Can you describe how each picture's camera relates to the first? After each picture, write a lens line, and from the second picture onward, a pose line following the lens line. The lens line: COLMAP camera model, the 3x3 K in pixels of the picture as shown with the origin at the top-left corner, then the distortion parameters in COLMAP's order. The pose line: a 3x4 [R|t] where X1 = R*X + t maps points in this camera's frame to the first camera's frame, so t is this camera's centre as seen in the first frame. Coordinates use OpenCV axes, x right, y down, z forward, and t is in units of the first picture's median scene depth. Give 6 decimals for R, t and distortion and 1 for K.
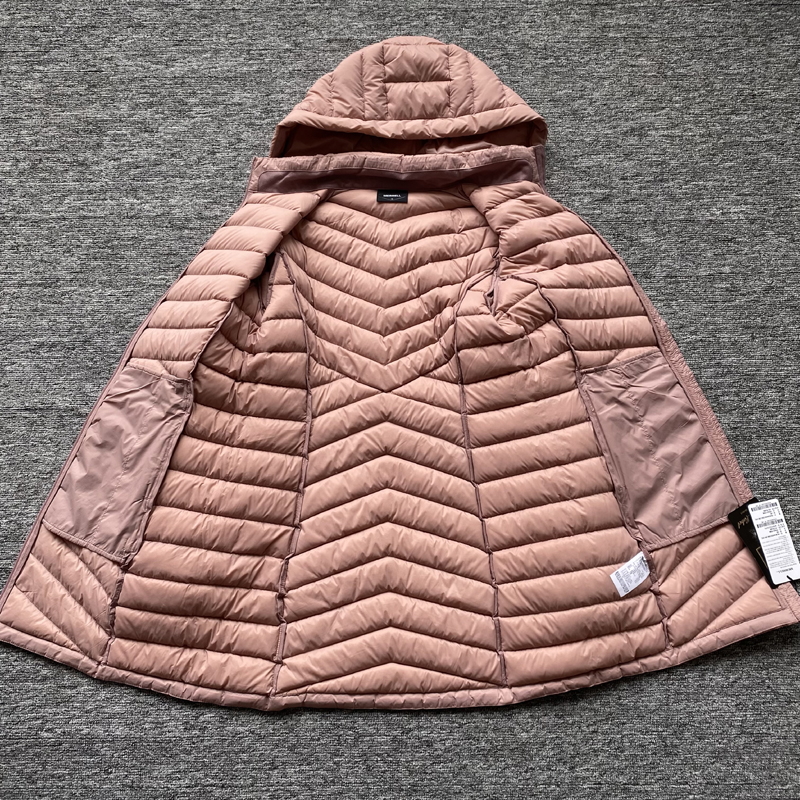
lens RADIAL K [[831.9, 0, 404.1], [0, 831.9, 407.3], [0, 0, 1]] dist [0.003117, 0.000000]
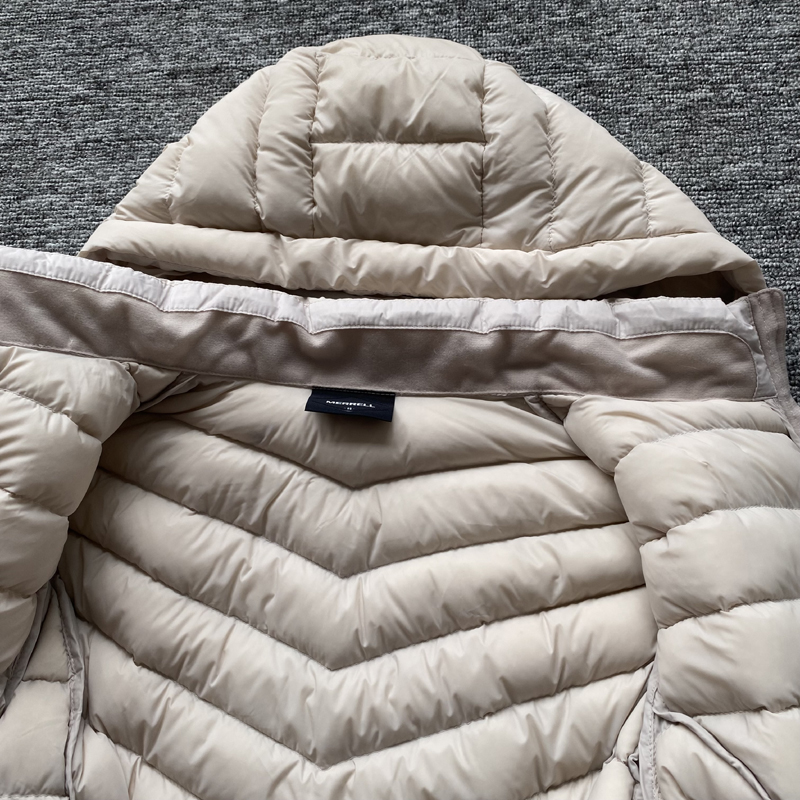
lens RADIAL K [[831.9, 0, 396.4], [0, 831.9, 427.3], [0, 0, 1]] dist [0.003117, 0.000000]
pose [[0.994097, -0.001217, -0.108485, 0.073162], [-0.012990, 0.991408, -0.130160, -0.202376], [0.107712, 0.130801, 0.985540, 0.608279]]
